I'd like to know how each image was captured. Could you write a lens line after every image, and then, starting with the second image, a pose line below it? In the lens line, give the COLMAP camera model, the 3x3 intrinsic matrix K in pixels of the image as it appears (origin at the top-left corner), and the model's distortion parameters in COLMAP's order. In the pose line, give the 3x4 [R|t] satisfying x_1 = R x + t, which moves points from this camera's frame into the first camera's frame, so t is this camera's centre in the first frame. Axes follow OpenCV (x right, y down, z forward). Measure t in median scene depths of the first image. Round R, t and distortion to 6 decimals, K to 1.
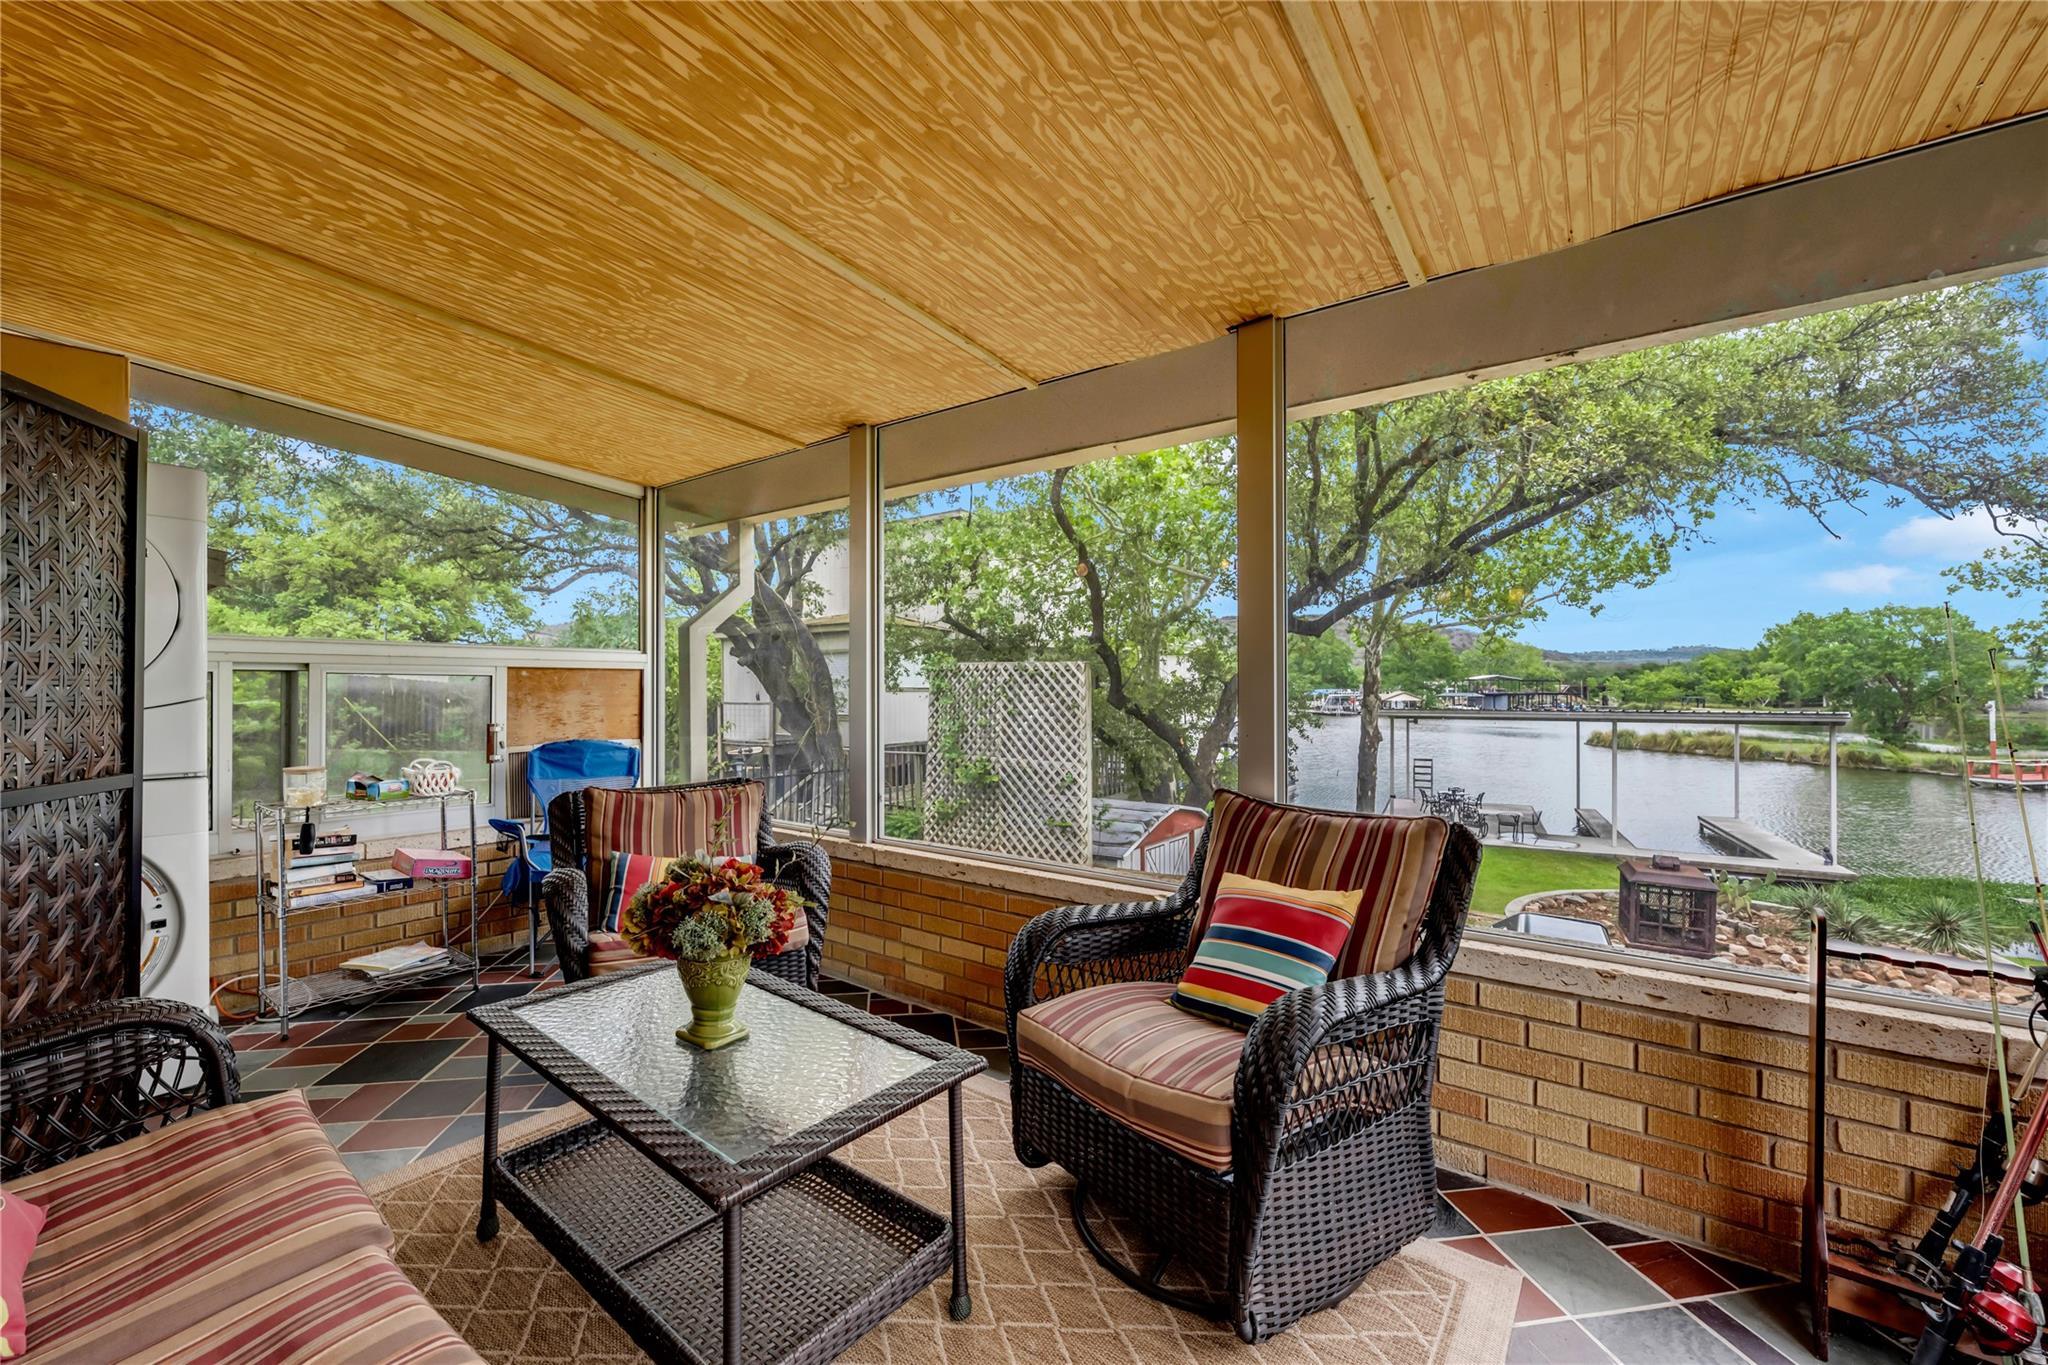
lens RADIAL K [[809.4, 0, 1018.8], [0, 809.4, 686.9], [0, 0, 1]] dist [-0.002741, -0.000232]
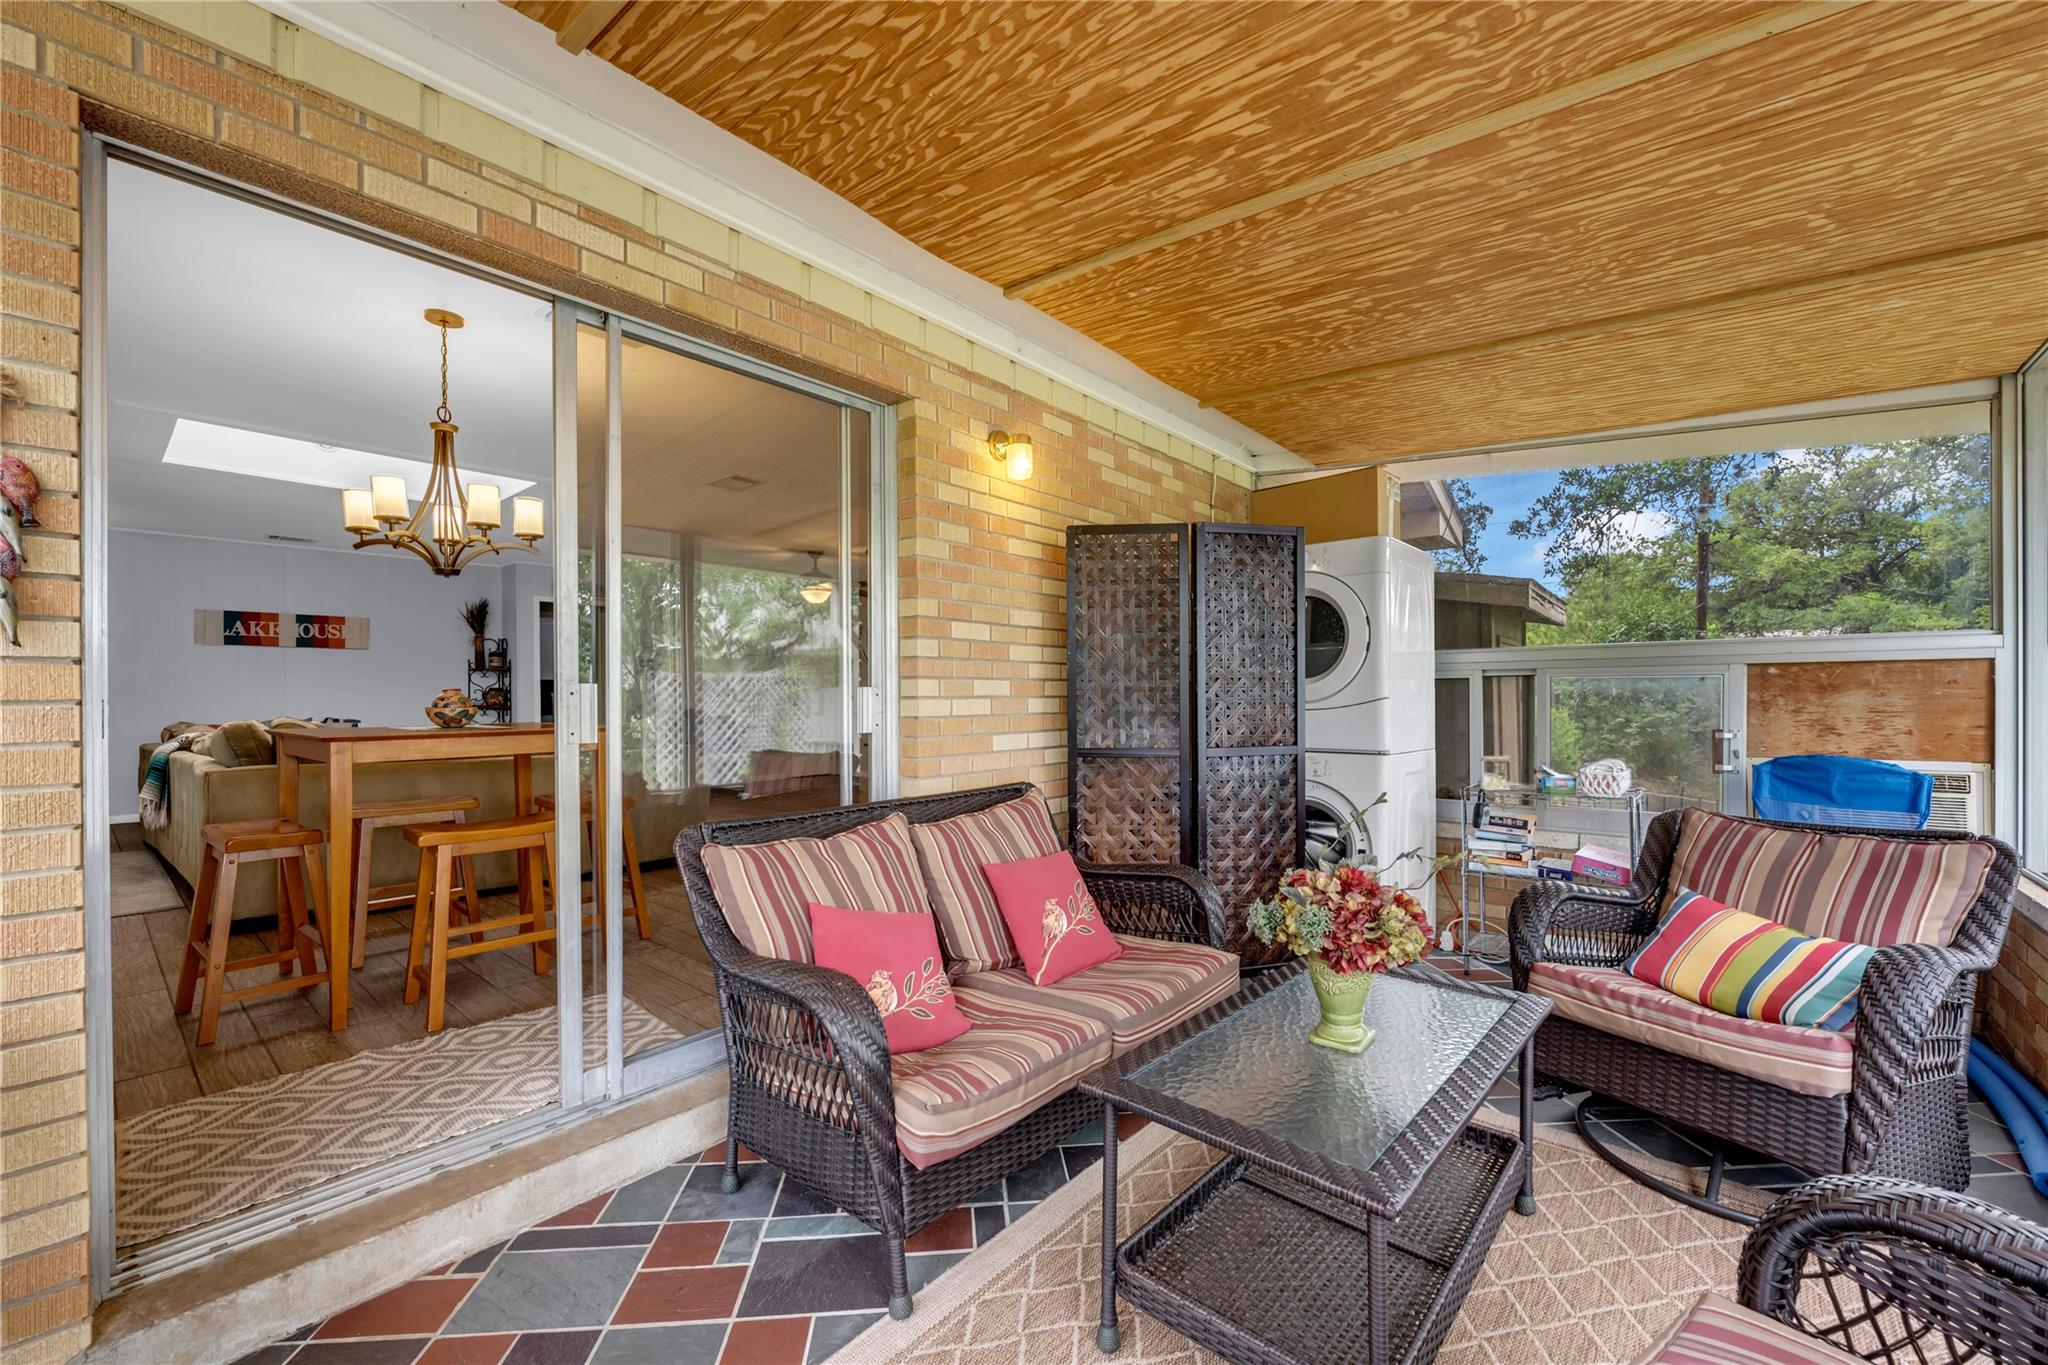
lens RADIAL K [[809.4, 0, 1011.7], [0, 809.4, 697.4], [0, 0, 1]] dist [-0.002741, -0.000232]
pose [[-0.065757, 0.004277, -0.997827, 0.492957], [0.008512, 0.999957, 0.003725, 0.002248], [0.997799, -0.008249, -0.065790, 0.510287]]
